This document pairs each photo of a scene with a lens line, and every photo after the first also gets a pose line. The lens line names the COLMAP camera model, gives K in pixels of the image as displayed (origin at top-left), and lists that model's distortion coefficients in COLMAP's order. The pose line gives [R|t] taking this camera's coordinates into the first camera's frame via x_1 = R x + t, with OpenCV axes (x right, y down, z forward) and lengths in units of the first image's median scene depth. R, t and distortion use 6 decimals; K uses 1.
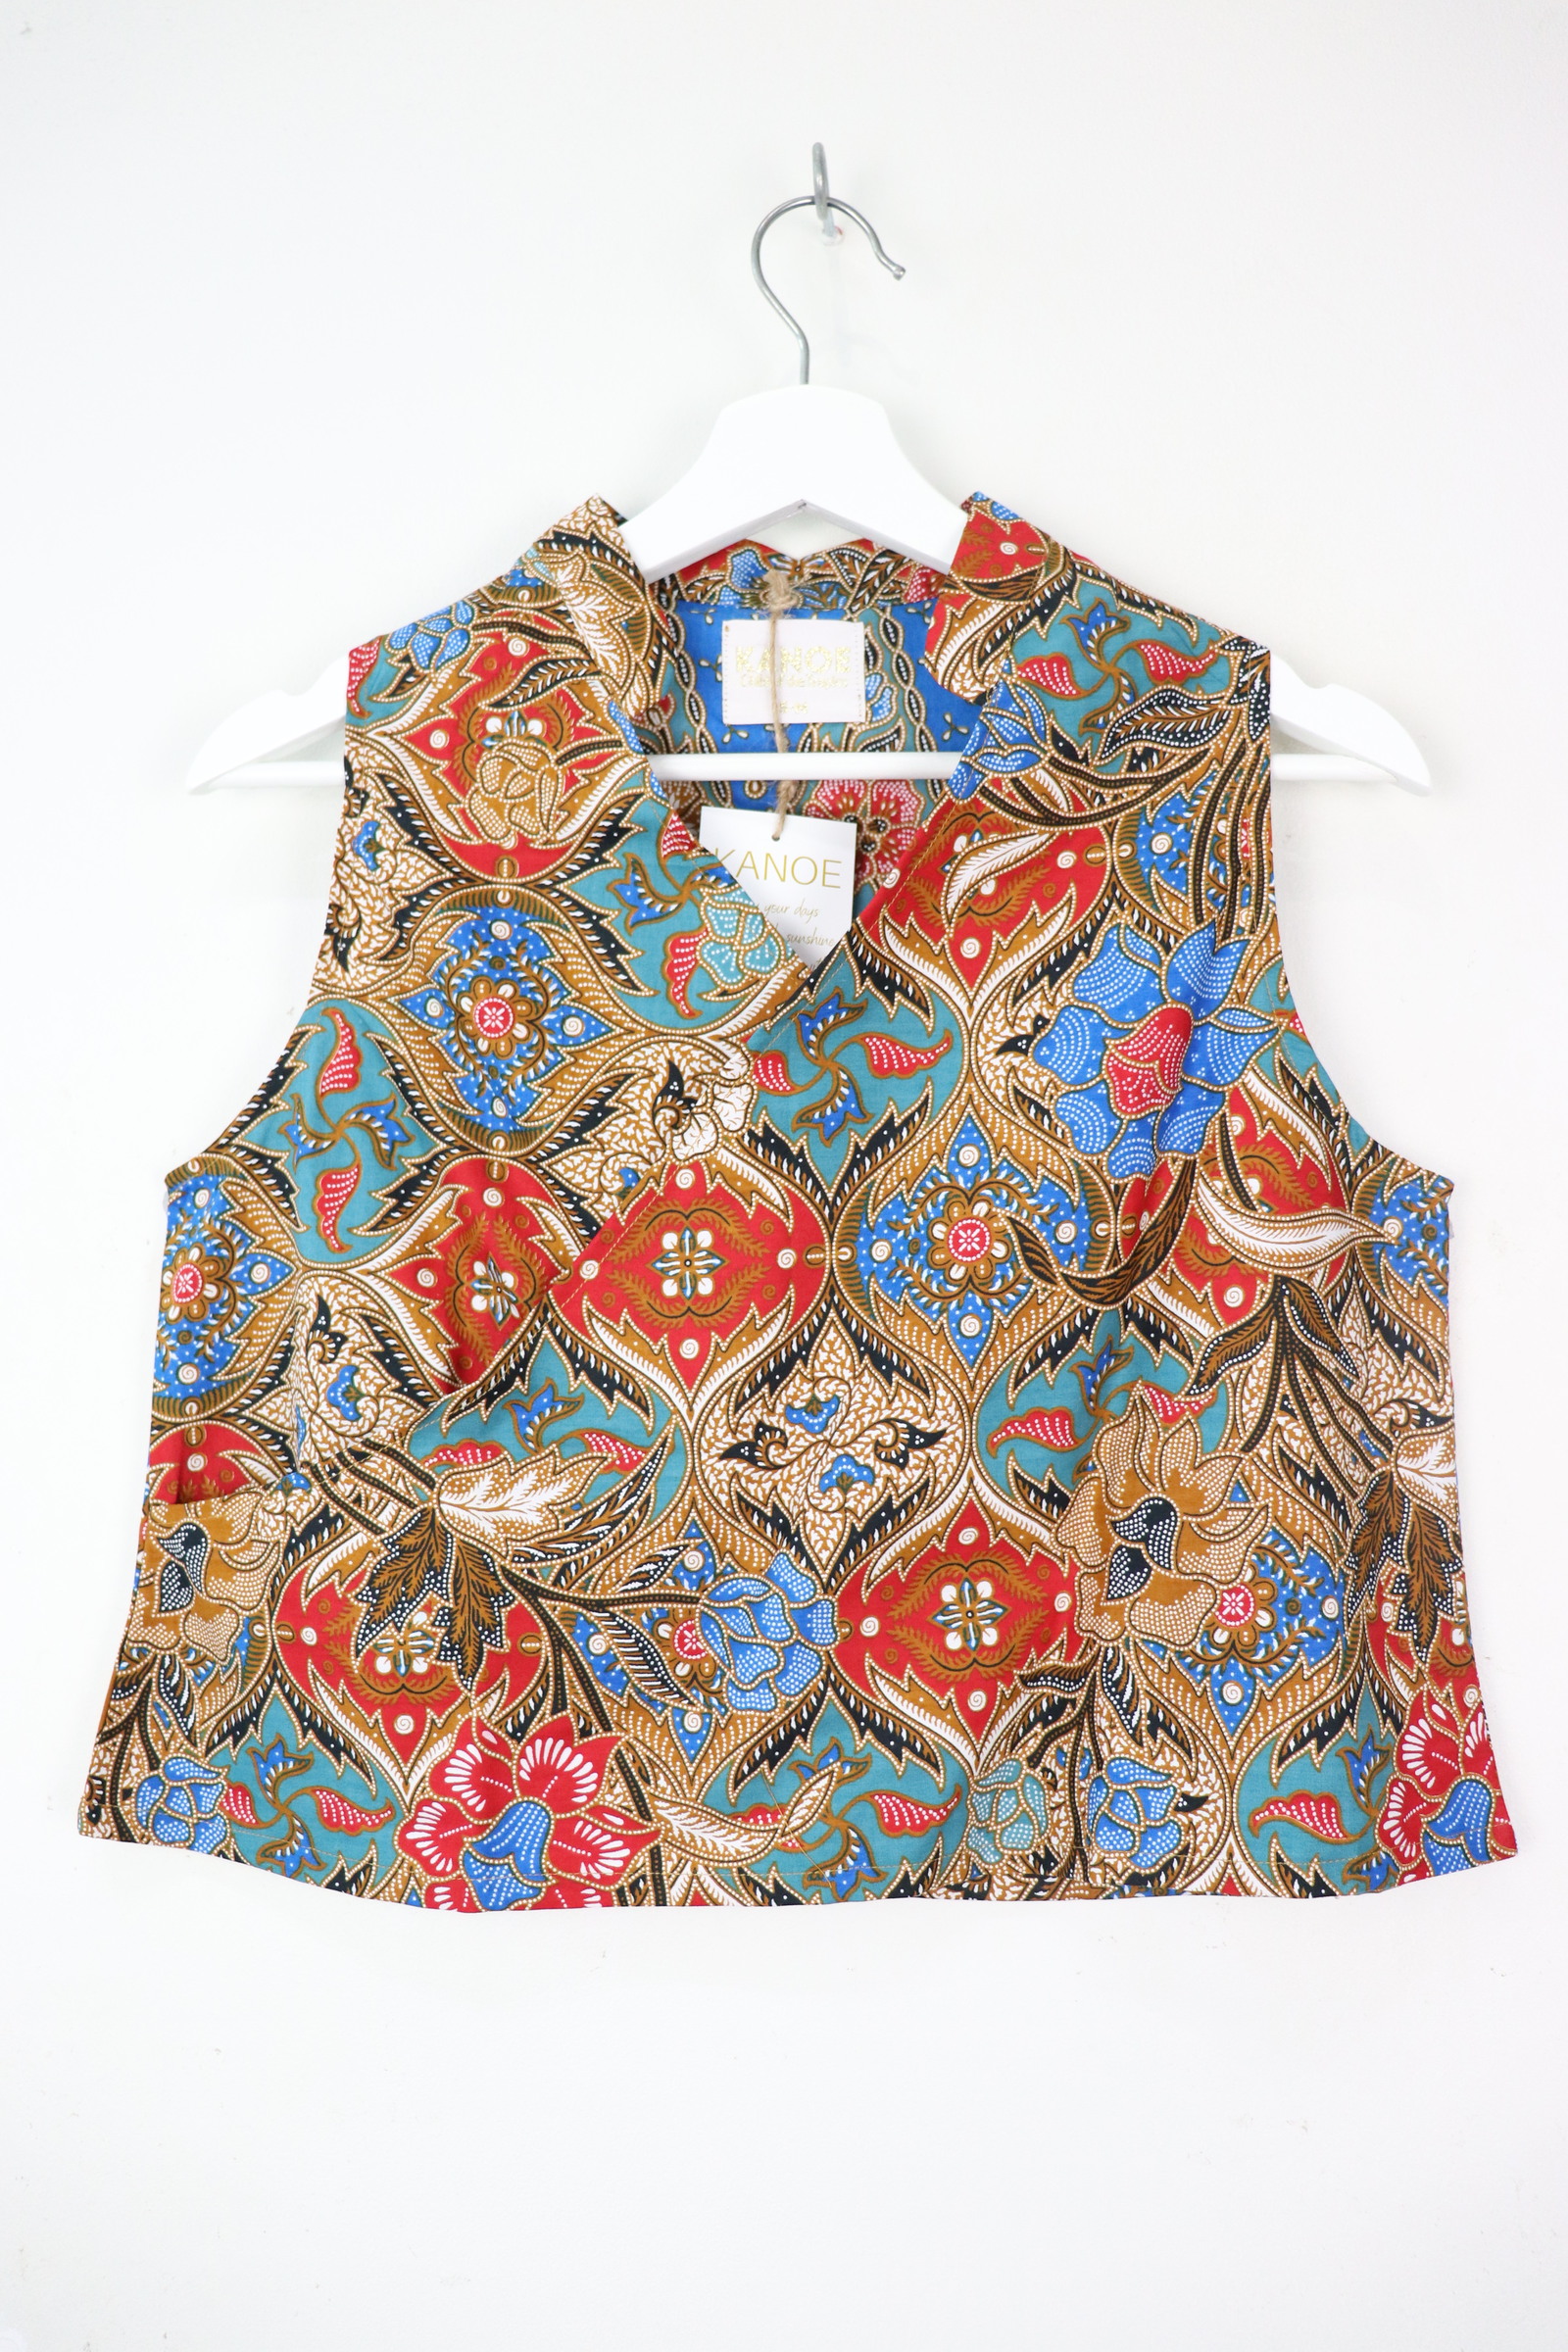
lens RADIAL K [[1891.5, 0, 773.7], [0, 1891.5, 1174.6], [0, 0, 1]] dist [-0.186128, 0.143453]
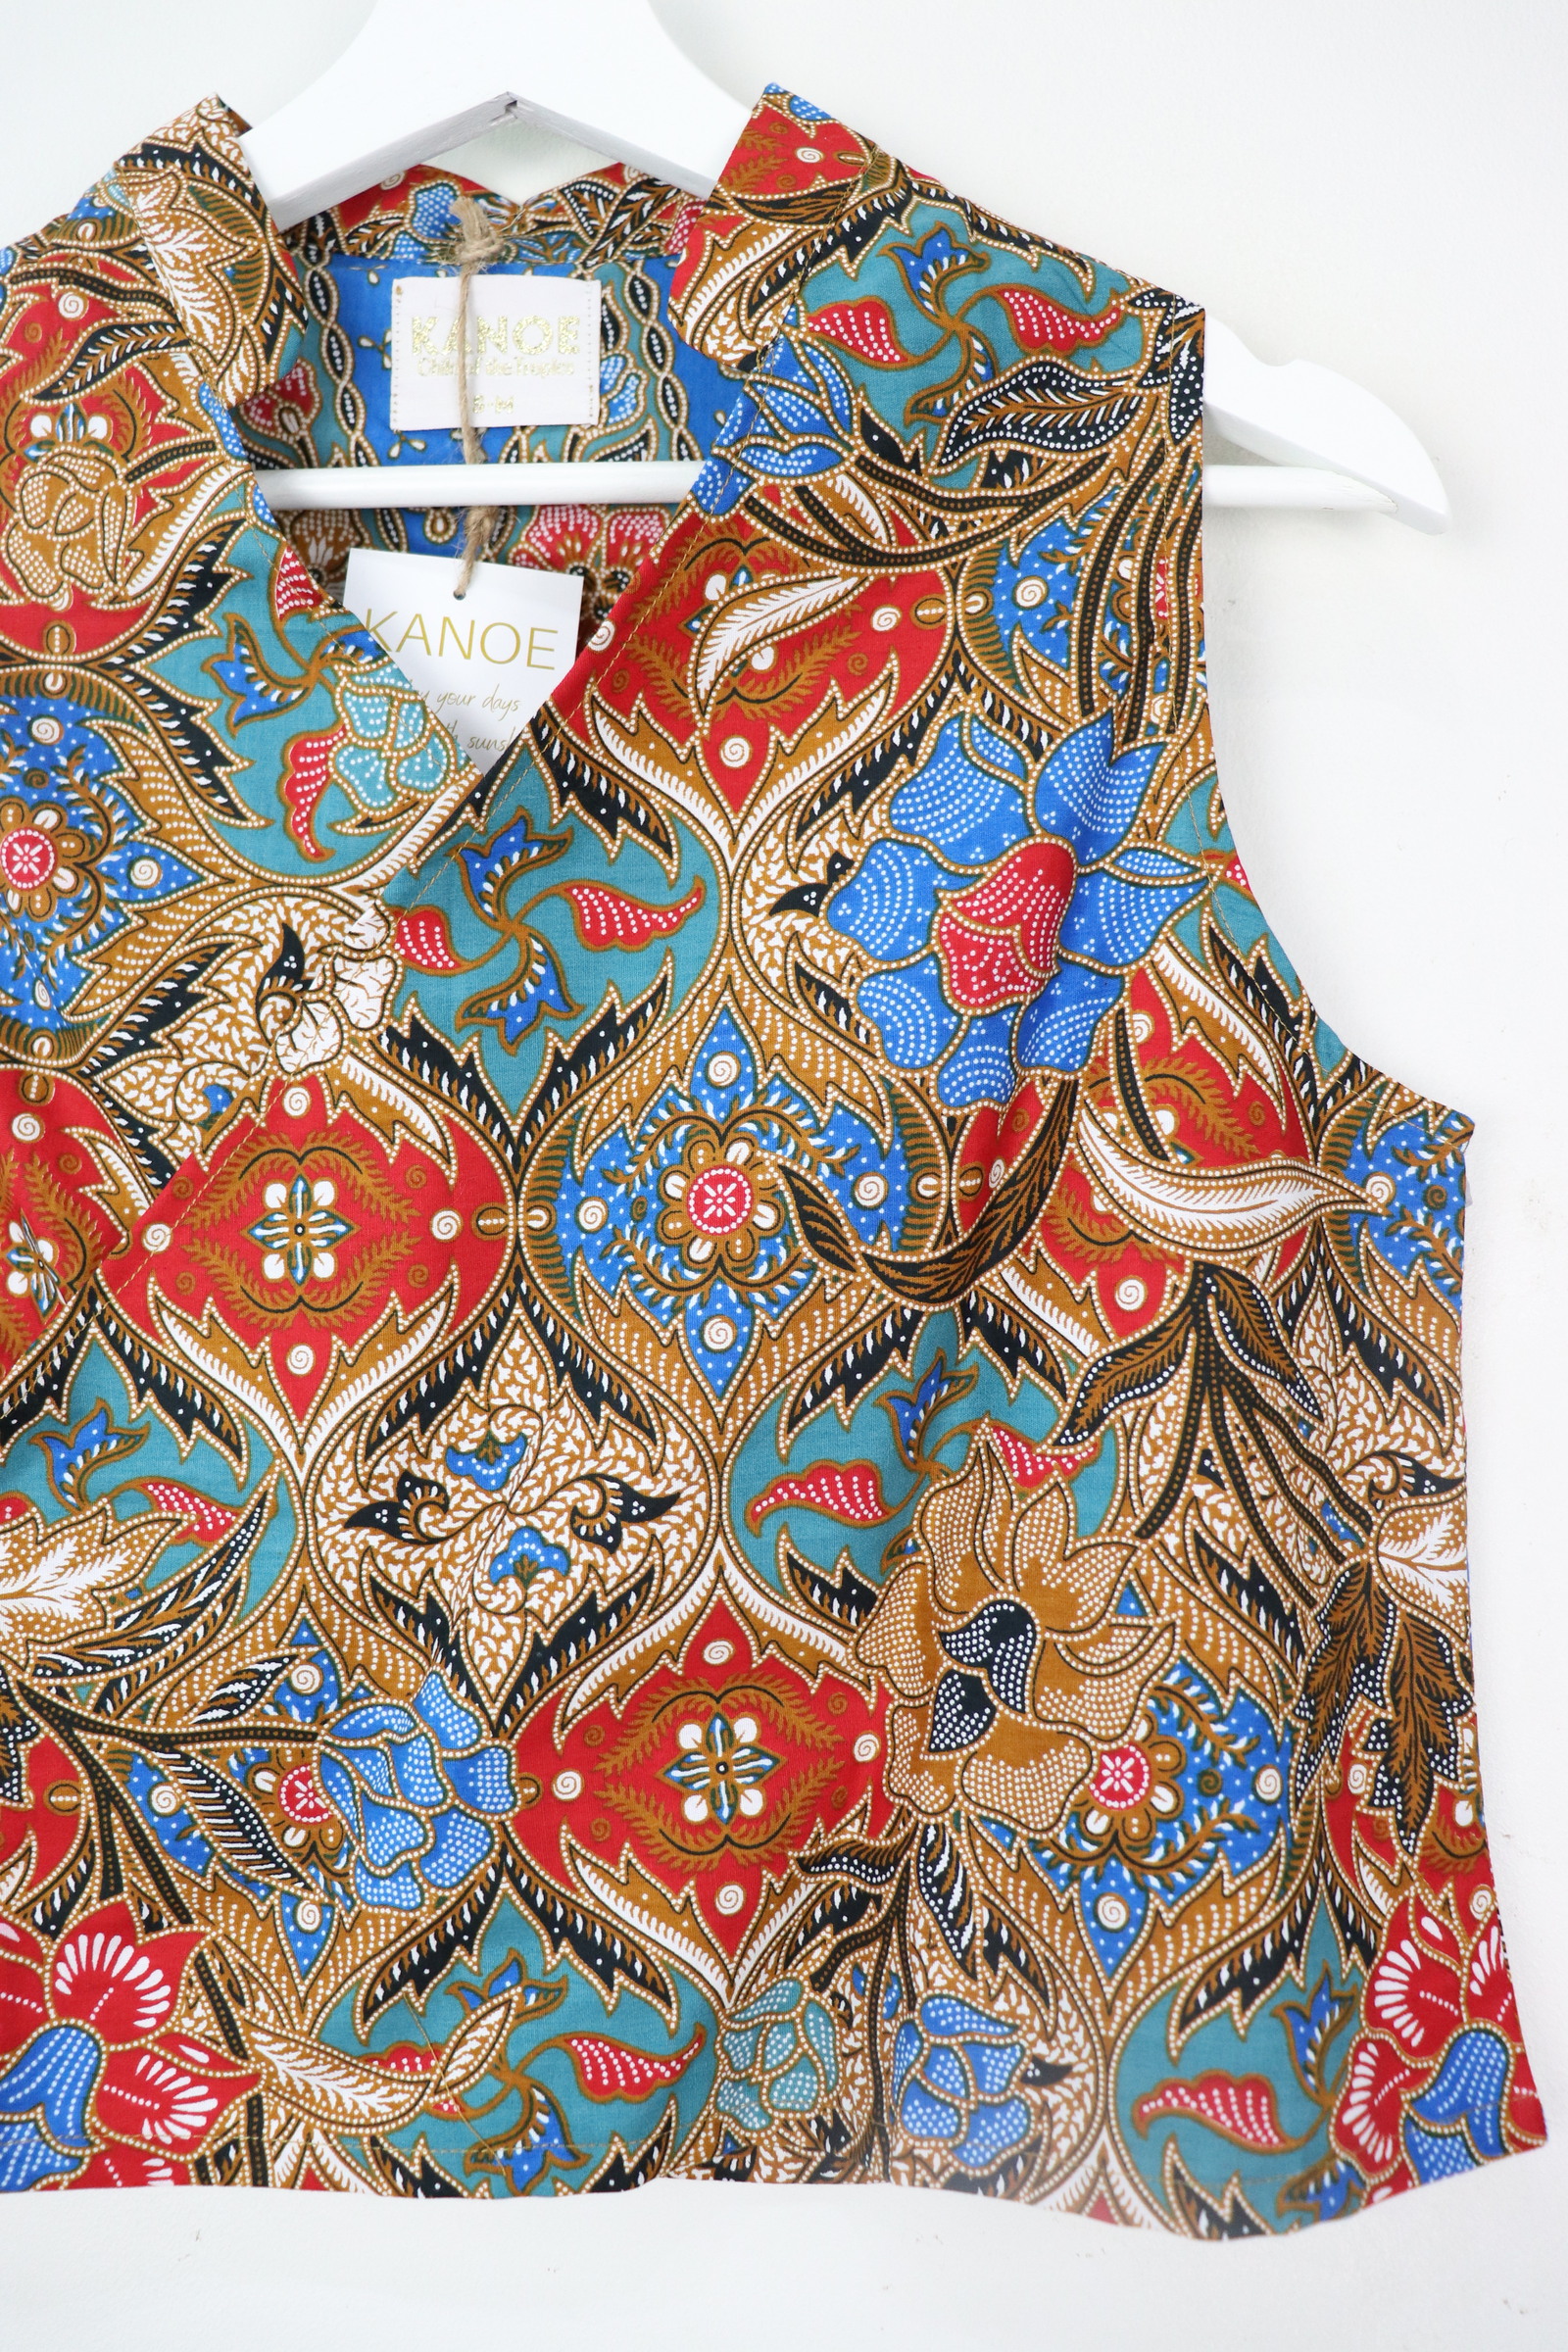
lens RADIAL K [[1891.5, 0, 773.7], [0, 1891.5, 1174.6], [0, 0, 1]] dist [-0.186128, 0.143453]
pose [[0.999874, 0.010089, 0.012288, 0.113198], [-0.010528, 0.999290, 0.036188, 0.002212], [-0.011914, -0.036313, 0.999269, 0.352199]]
